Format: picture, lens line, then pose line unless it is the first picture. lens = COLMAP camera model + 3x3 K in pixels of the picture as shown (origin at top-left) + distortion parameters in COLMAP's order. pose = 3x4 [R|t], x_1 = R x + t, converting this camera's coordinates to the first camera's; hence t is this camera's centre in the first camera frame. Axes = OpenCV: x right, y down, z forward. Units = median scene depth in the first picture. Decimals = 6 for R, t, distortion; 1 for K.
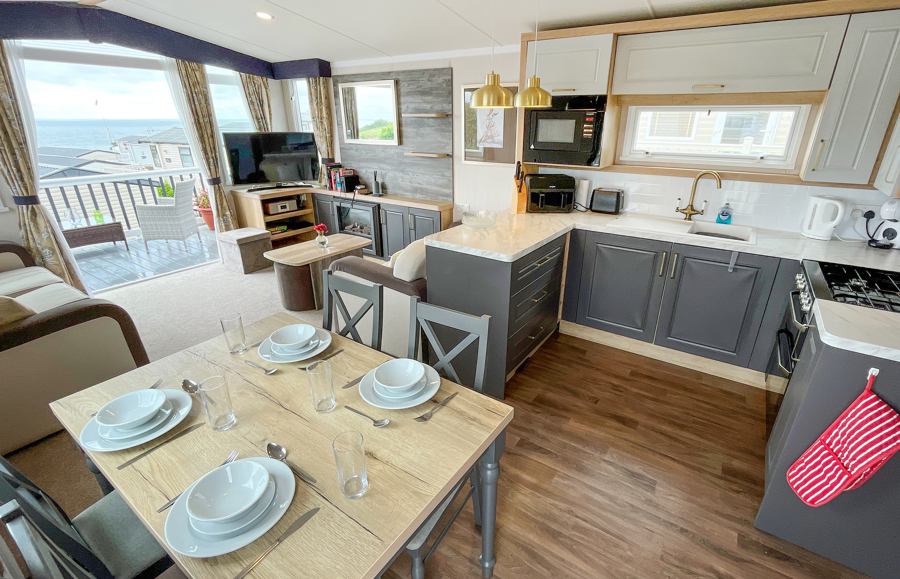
lens RADIAL K [[413.9, 0, 467.7], [0, 413.9, 292.1], [0, 0, 1]] dist [-0.003219, 0.000573]
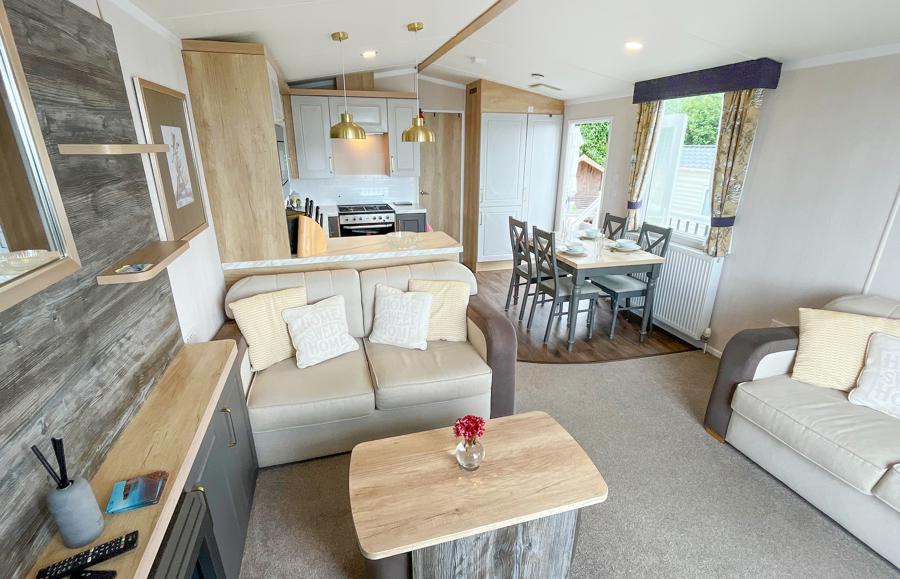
lens RADIAL K [[413.9, 0, 450.9], [0, 413.9, 291.4], [0, 0, 1]] dist [-0.003219, 0.000573]
pose [[-0.763369, -0.225781, 0.605219, -0.460378], [0.241027, 0.769704, 0.591153, -0.412034], [-0.599311, 0.597142, -0.533149, 0.949966]]
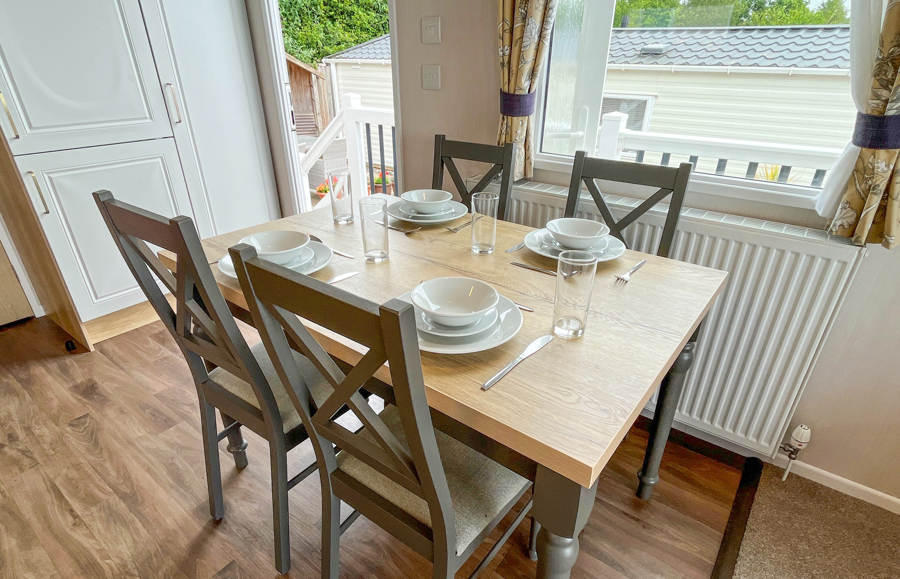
lens RADIAL K [[481.1, 0, 457.4], [0, 481.1, 312.7], [0, 0, 1]] dist [0.000096, 0.000230]
pose [[-0.998266, -0.037979, 0.044976, -0.155258], [0.011103, 0.628846, 0.777450, -0.112000], [-0.057810, 0.776602, -0.627334, 0.471333]]
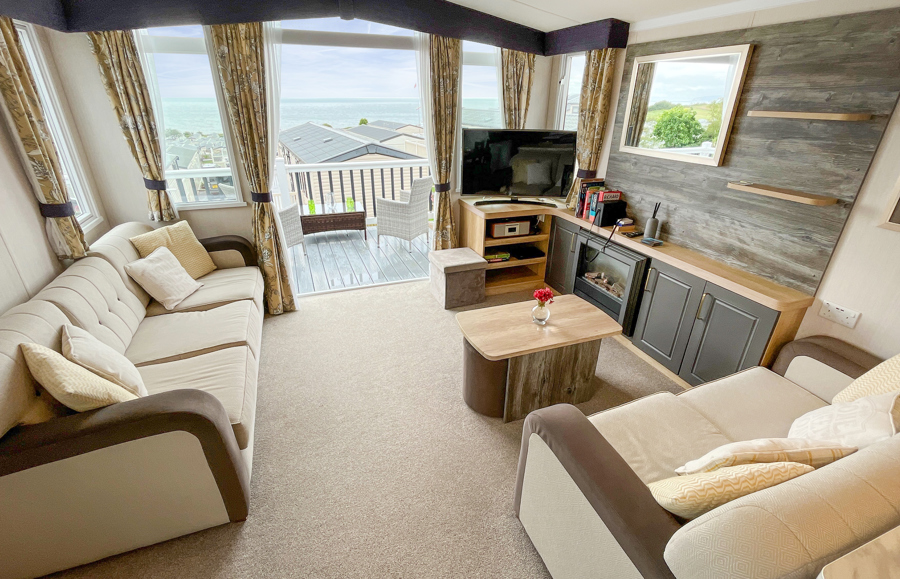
lens RADIAL K [[413.9, 0, 451.1], [0, 413.9, 291.4], [0, 0, 1]] dist [-0.003219, 0.000573]
pose [[0.810536, 0.251447, -0.528966, -0.116100], [-0.231497, 0.967151, 0.105017, -0.160247], [0.537996, 0.037334, 0.842120, 0.331537]]
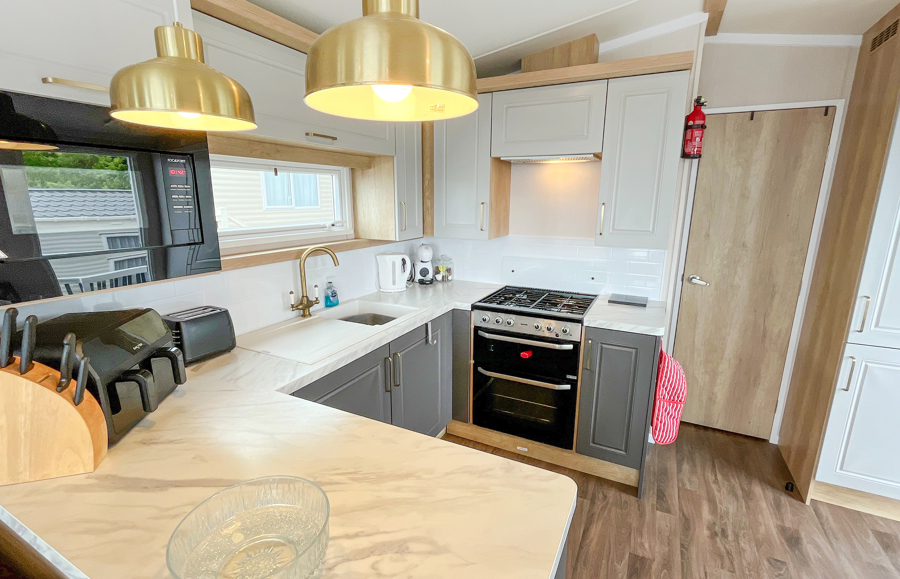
lens RADIAL K [[413.9, 0, 447.2], [0, 413.9, 291.6], [0, 0, 1]] dist [-0.003219, 0.000573]
pose [[-0.112766, -0.227104, 0.967320, -0.110880], [0.379216, 0.890003, 0.253160, -0.194205], [-0.918411, 0.395371, -0.014241, 0.498787]]
